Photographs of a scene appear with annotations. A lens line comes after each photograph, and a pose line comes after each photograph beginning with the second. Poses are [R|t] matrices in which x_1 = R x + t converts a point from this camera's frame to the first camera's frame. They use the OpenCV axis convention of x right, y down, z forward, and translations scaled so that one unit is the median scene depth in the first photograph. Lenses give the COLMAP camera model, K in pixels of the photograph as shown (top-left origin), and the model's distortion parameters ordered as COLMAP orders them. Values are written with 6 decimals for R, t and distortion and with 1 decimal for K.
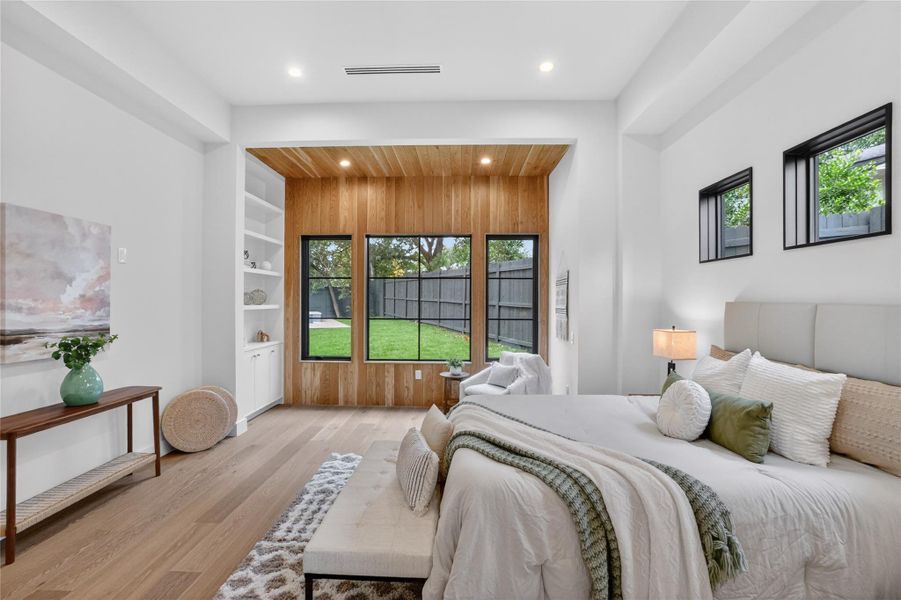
lens RADIAL K [[404.5, 0, 449.7], [0, 404.5, 302.3], [0, 0, 1]] dist [-0.054043, 0.017738]
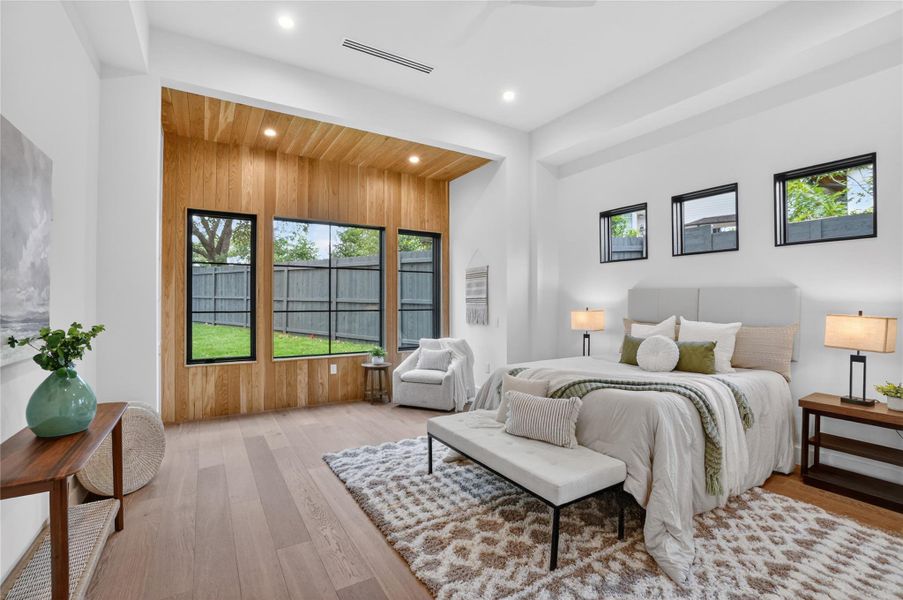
lens RADIAL K [[405.4, 0, 450.8], [0, 405.4, 300.4], [0, 0, 1]] dist [-0.054043, 0.017738]
pose [[0.833520, -0.001768, 0.552486, -0.416618], [0.005382, 0.999973, -0.004920, 0.026531], [-0.552462, 0.007074, 0.833508, 0.060354]]
